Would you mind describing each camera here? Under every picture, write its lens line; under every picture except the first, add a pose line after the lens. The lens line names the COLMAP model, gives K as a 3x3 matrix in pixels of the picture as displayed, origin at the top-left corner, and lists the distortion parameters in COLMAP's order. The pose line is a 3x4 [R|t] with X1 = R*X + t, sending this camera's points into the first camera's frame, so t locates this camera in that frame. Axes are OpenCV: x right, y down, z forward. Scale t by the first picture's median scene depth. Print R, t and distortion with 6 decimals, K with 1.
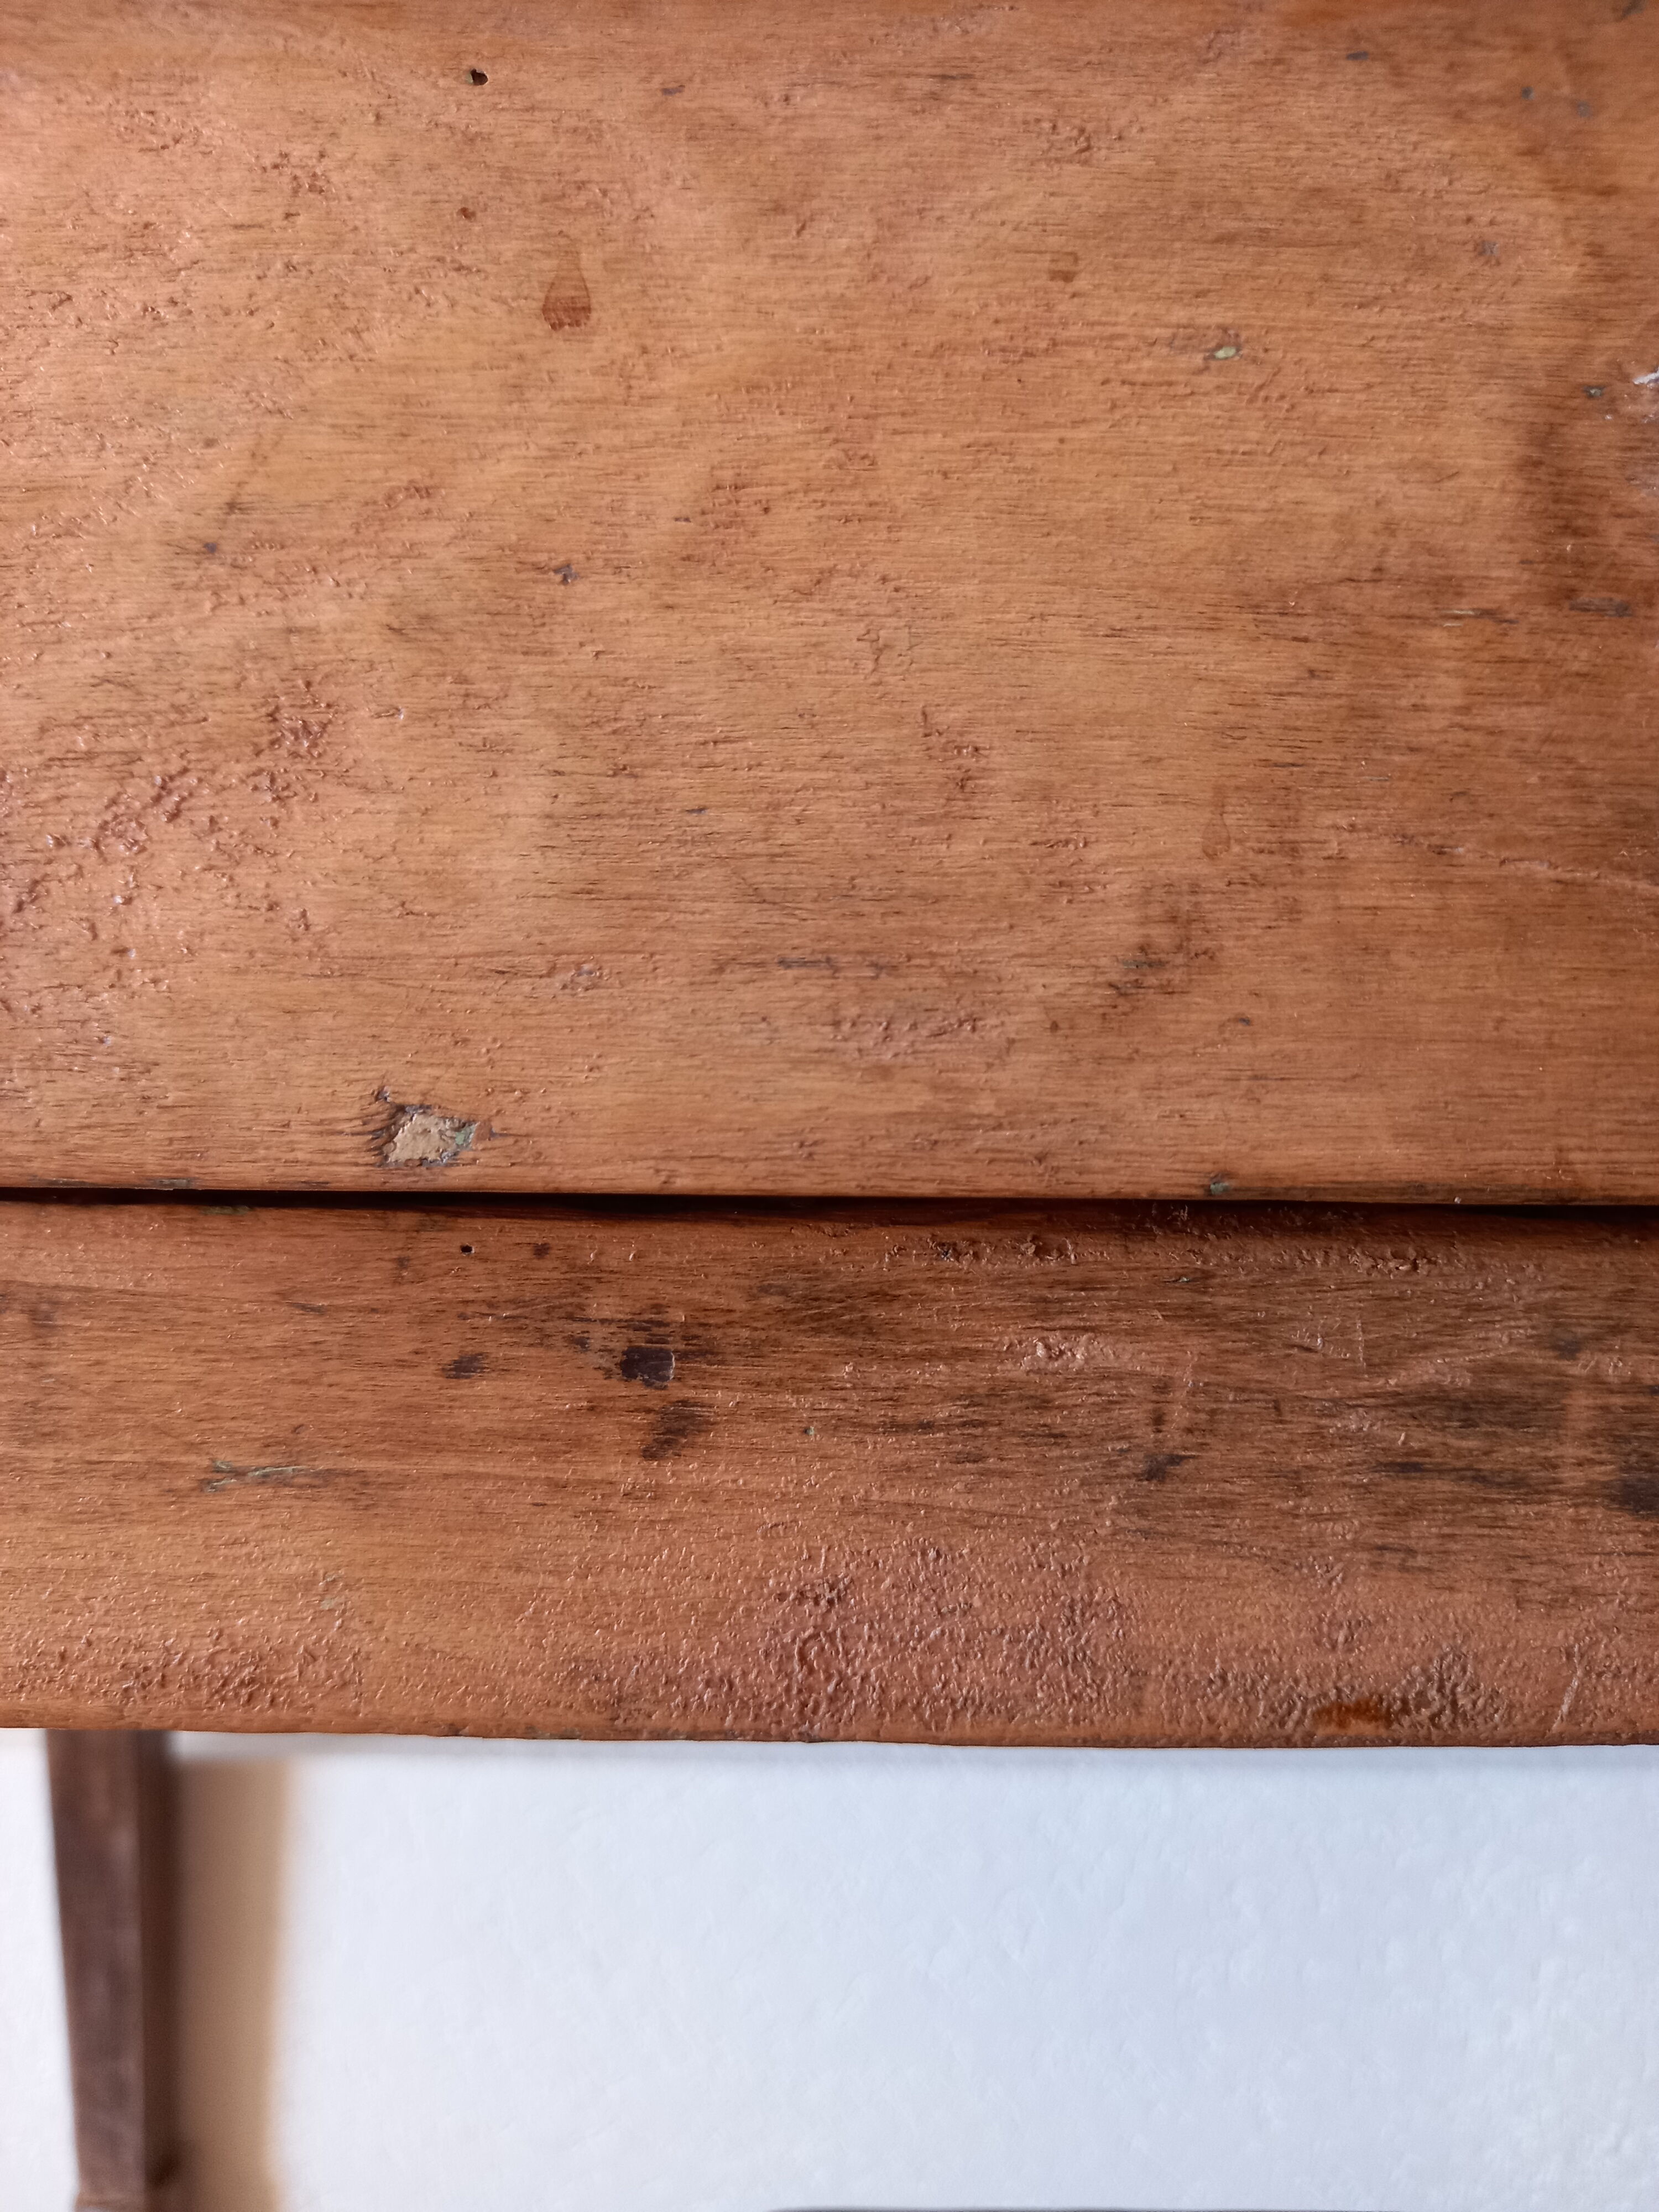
lens RADIAL K [[1664.9, 0, 829.5], [0, 1664.9, 1106.0], [0, 0, 1]] dist [-0.016679, -0.003134]
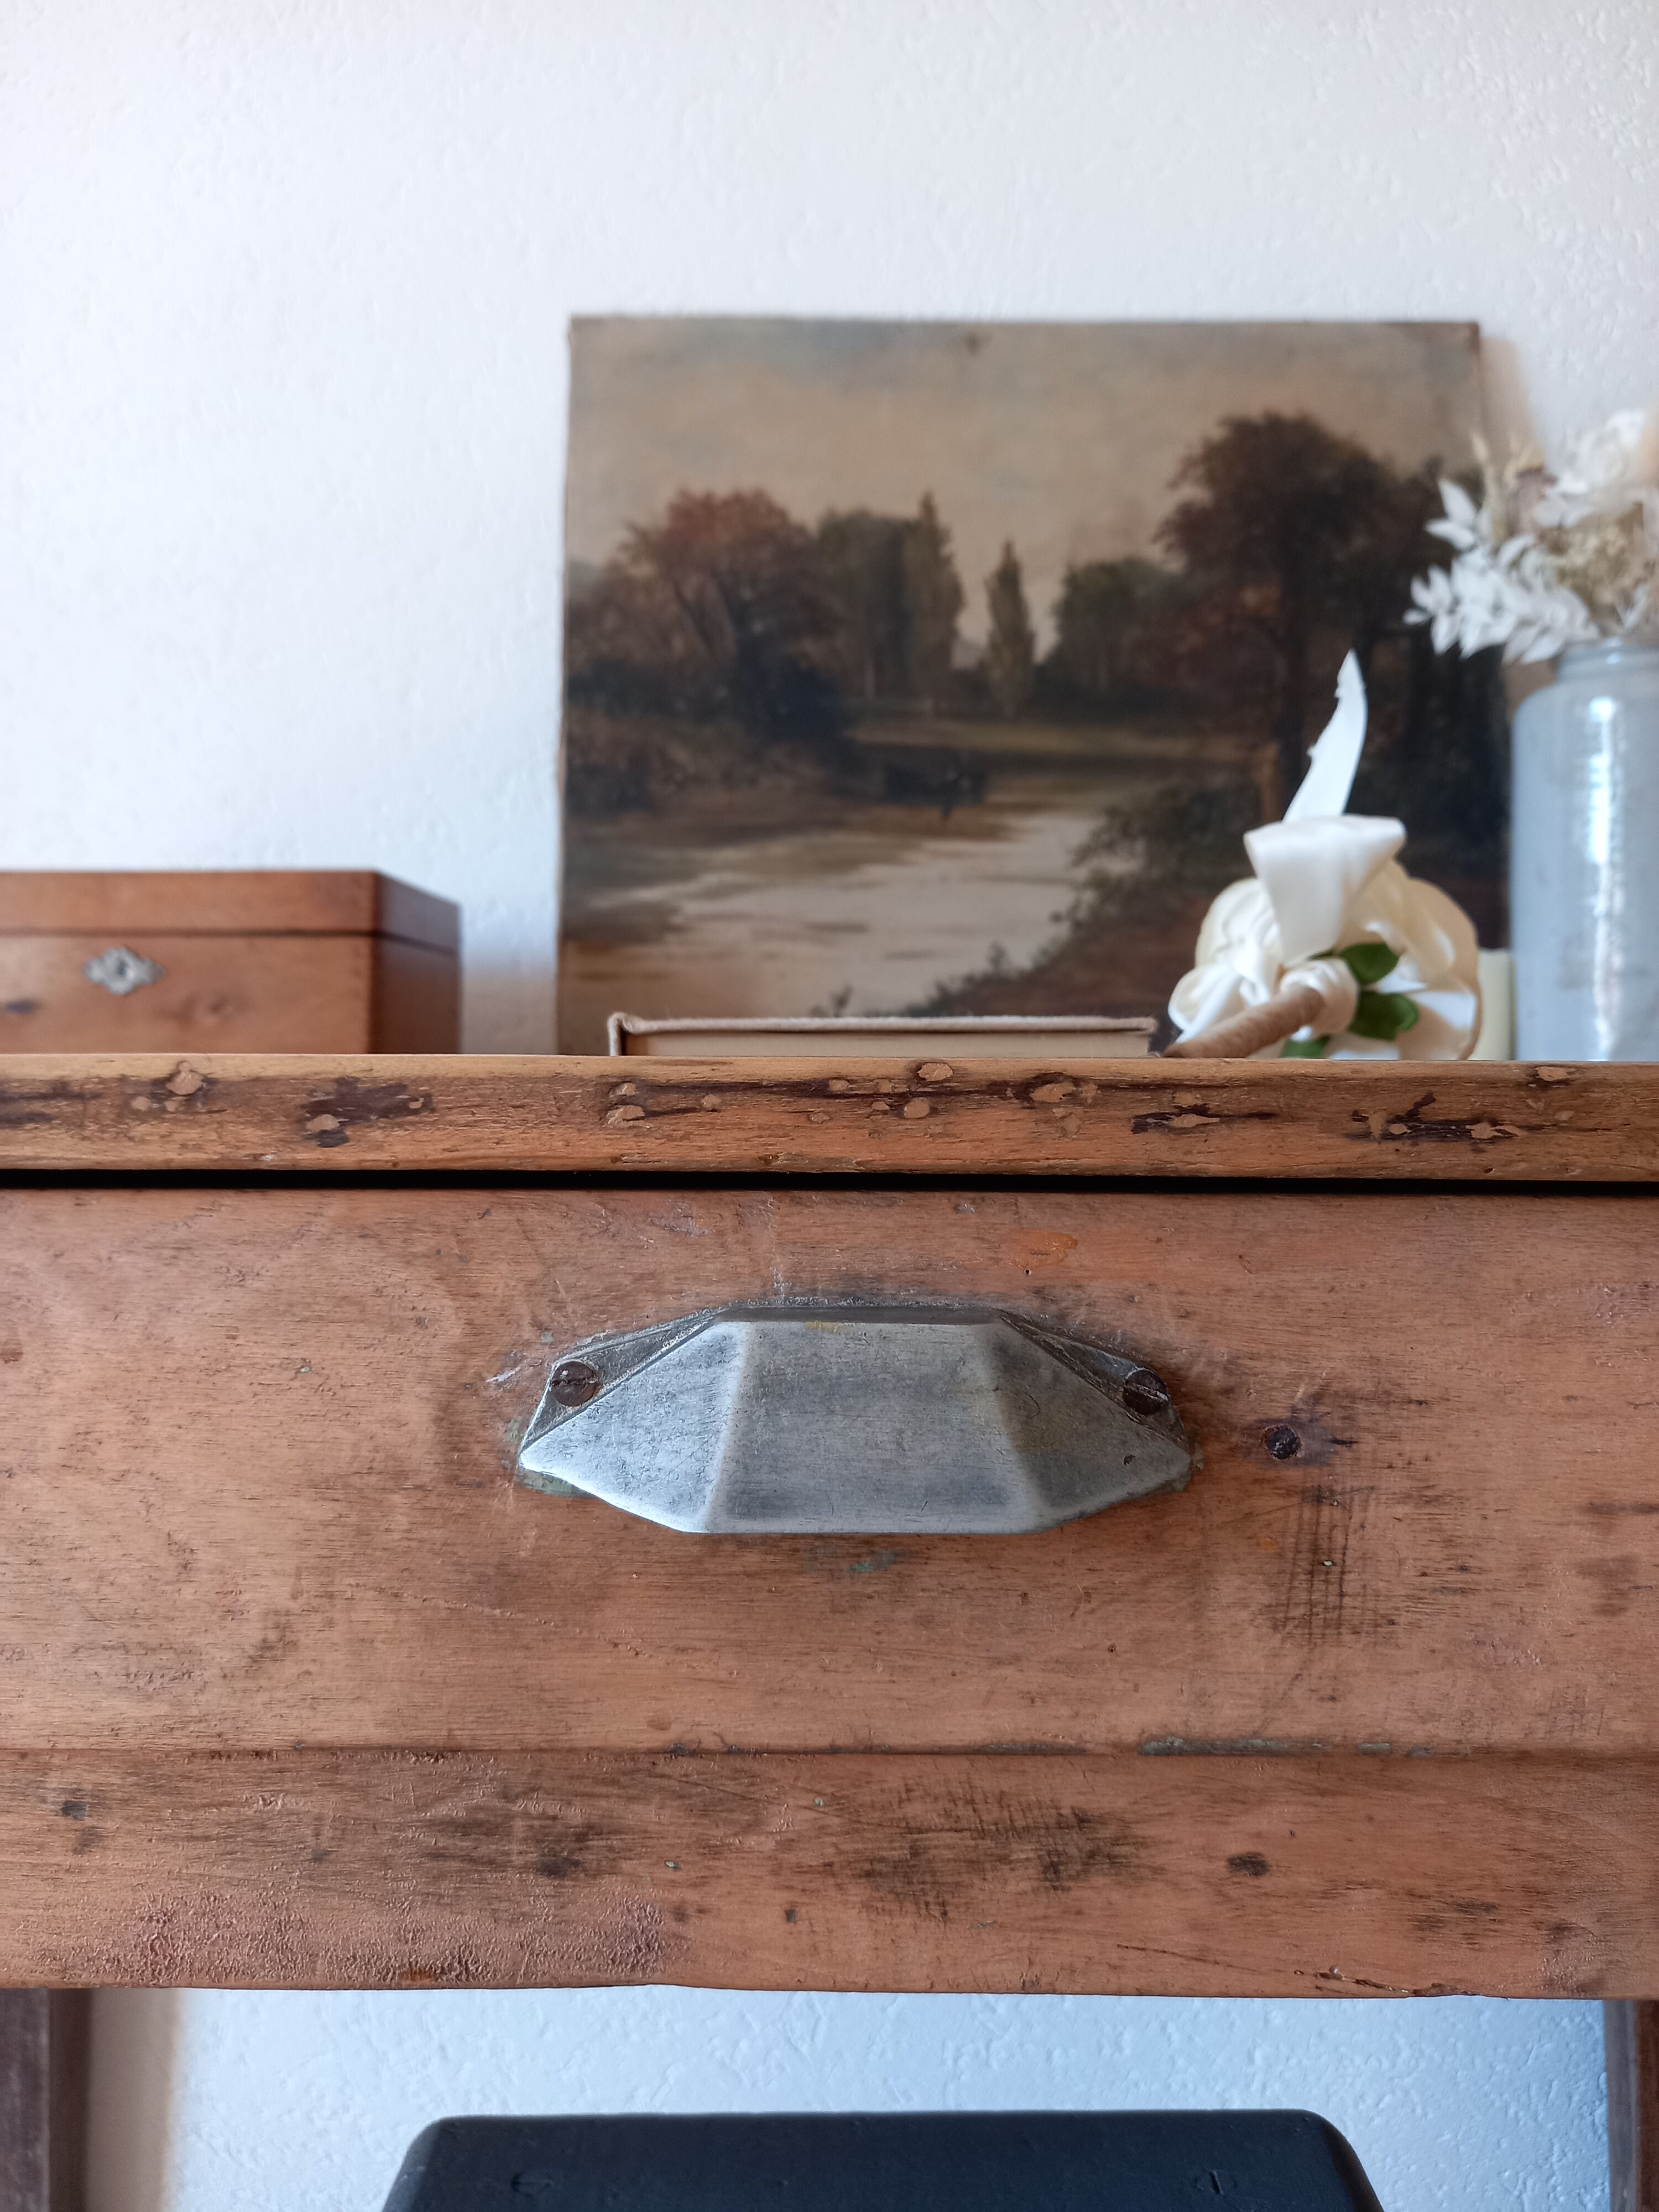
lens RADIAL K [[1631.0, 0, 829.5], [0, 1631.0, 1106.0], [0, 0, 1]] dist [0.009221, -0.037815]
pose [[0.999934, -0.010048, 0.005637, 0.943620], [0.010282, 0.999012, -0.043224, -0.710413], [-0.005197, 0.043280, 0.999049, -1.232674]]
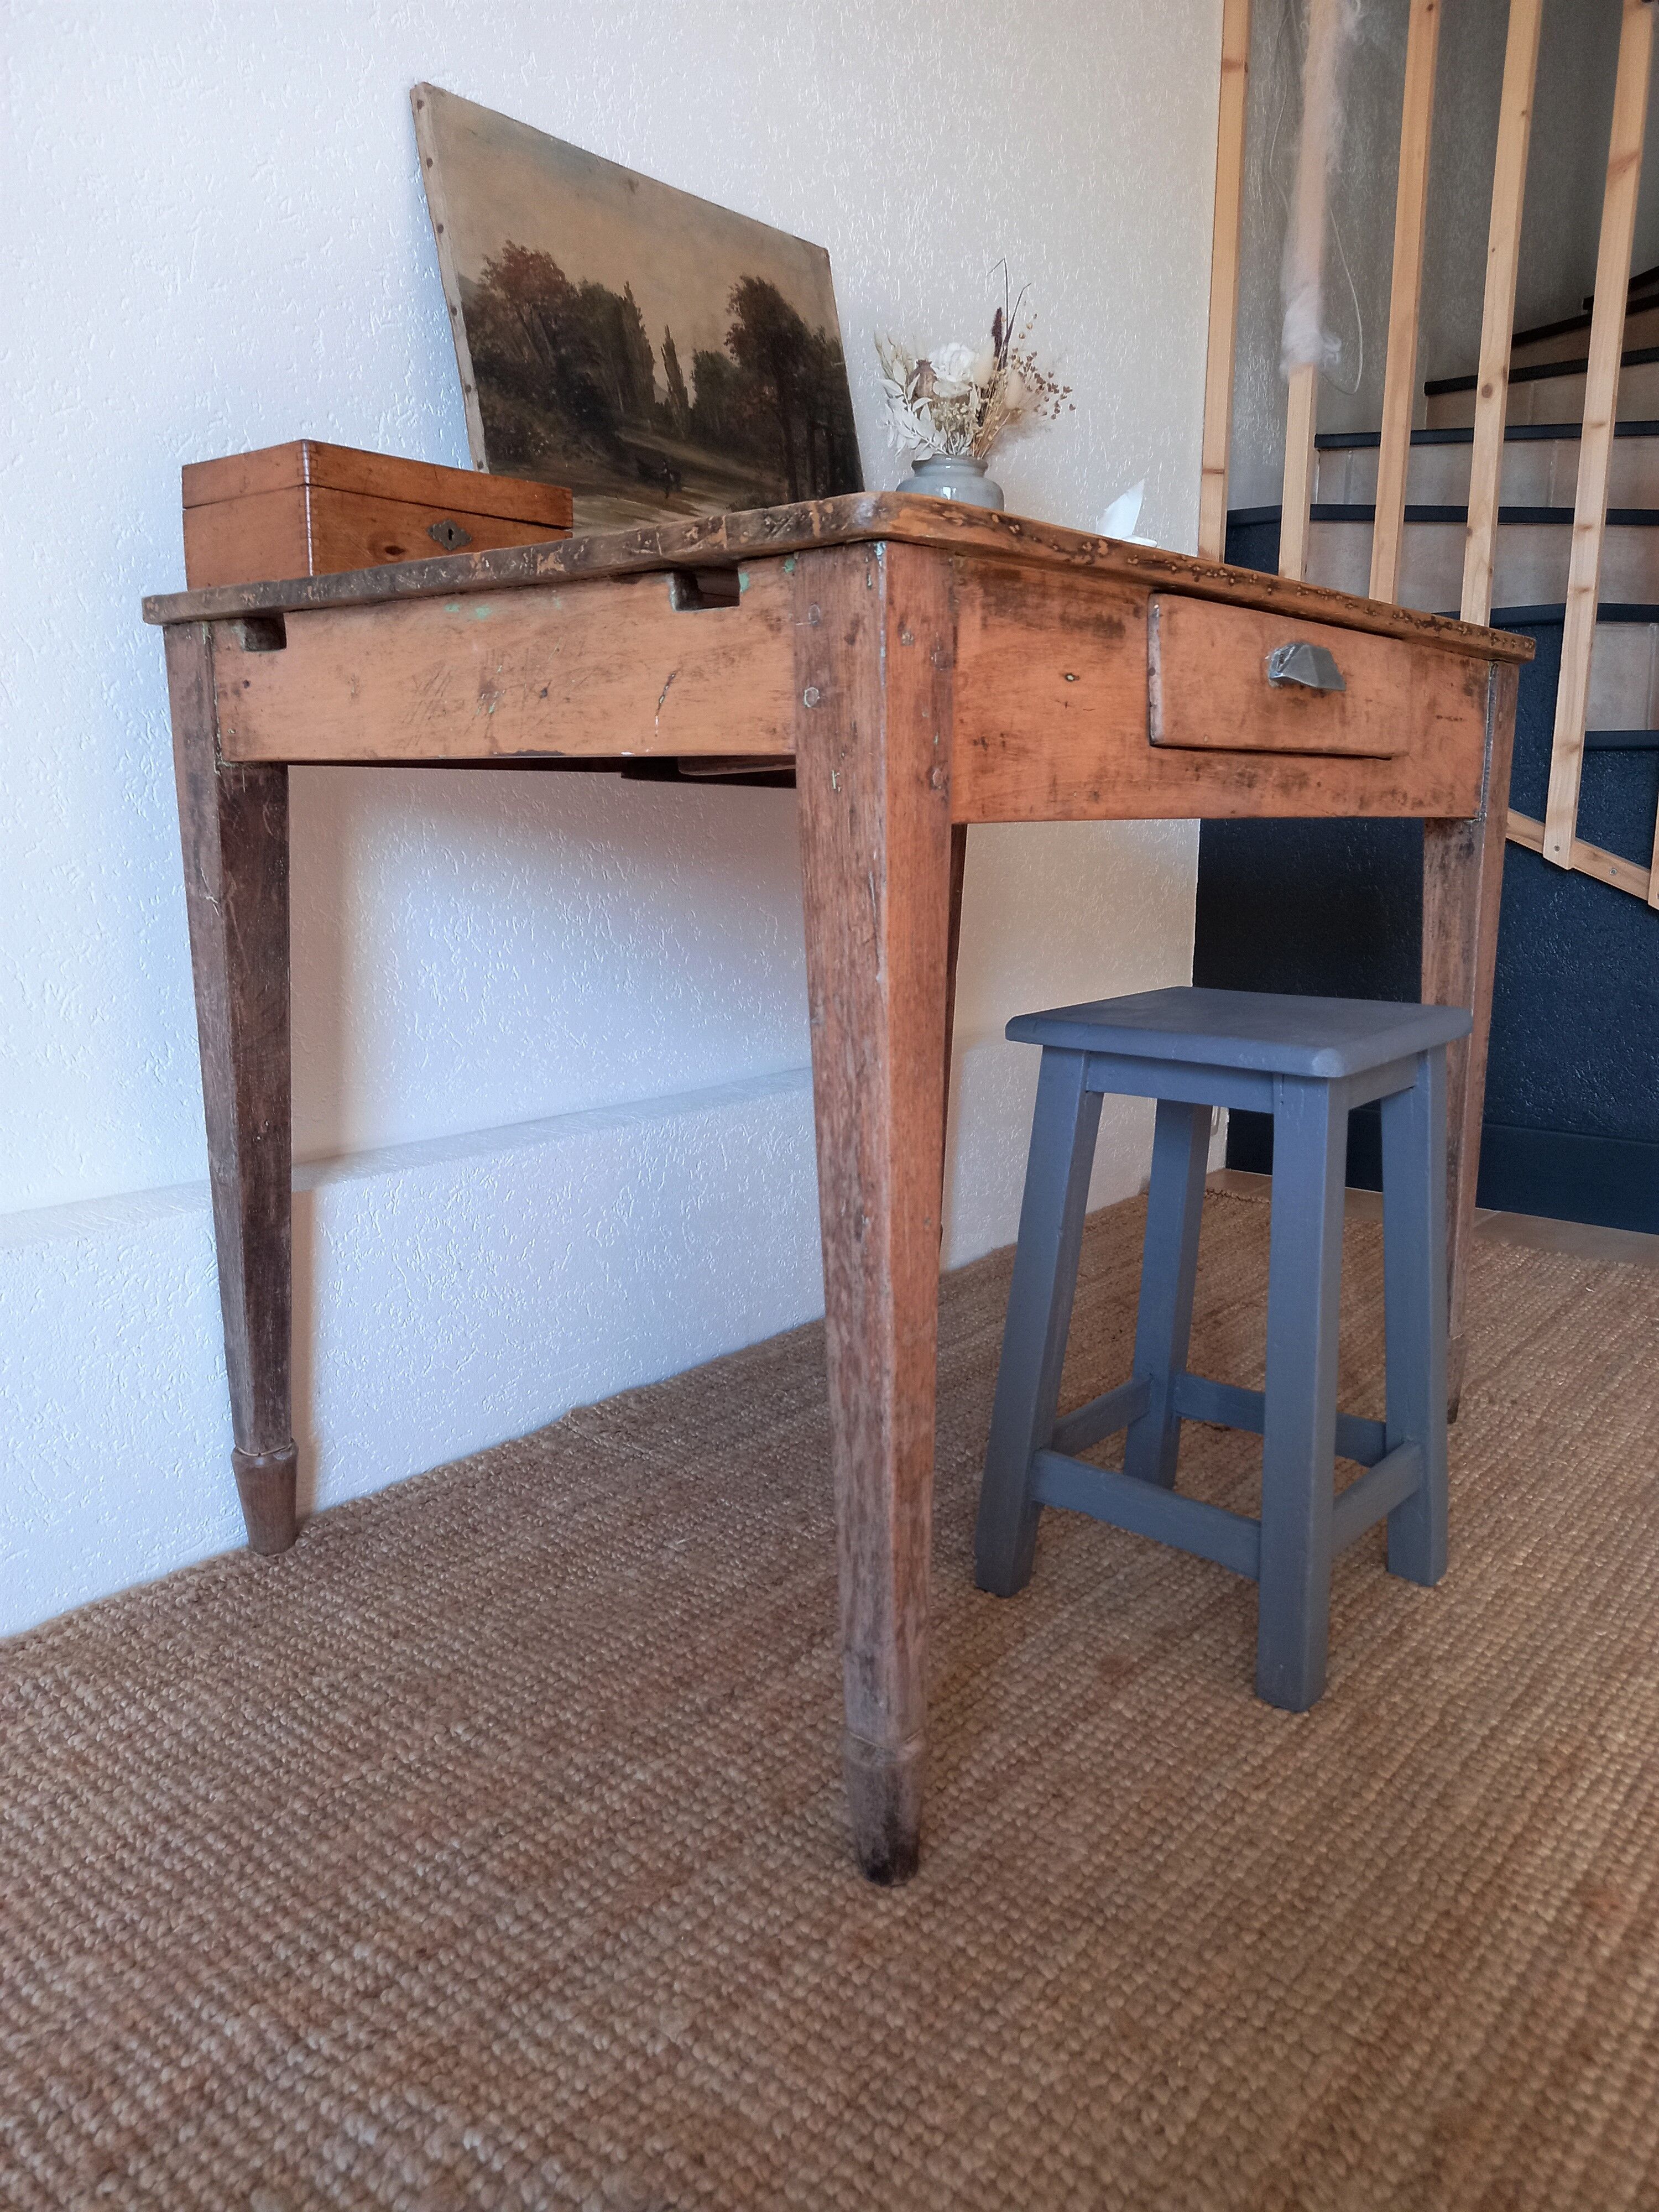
lens RADIAL K [[1631.0, 0, 829.5], [0, 1631.0, 1106.0], [0, 0, 1]] dist [0.009221, -0.037815]
pose [[0.625097, -0.151397, 0.765724, -8.615395], [0.055687, 0.987159, 0.149719, 0.555537], [-0.778558, -0.050948, 0.625501, -3.039191]]
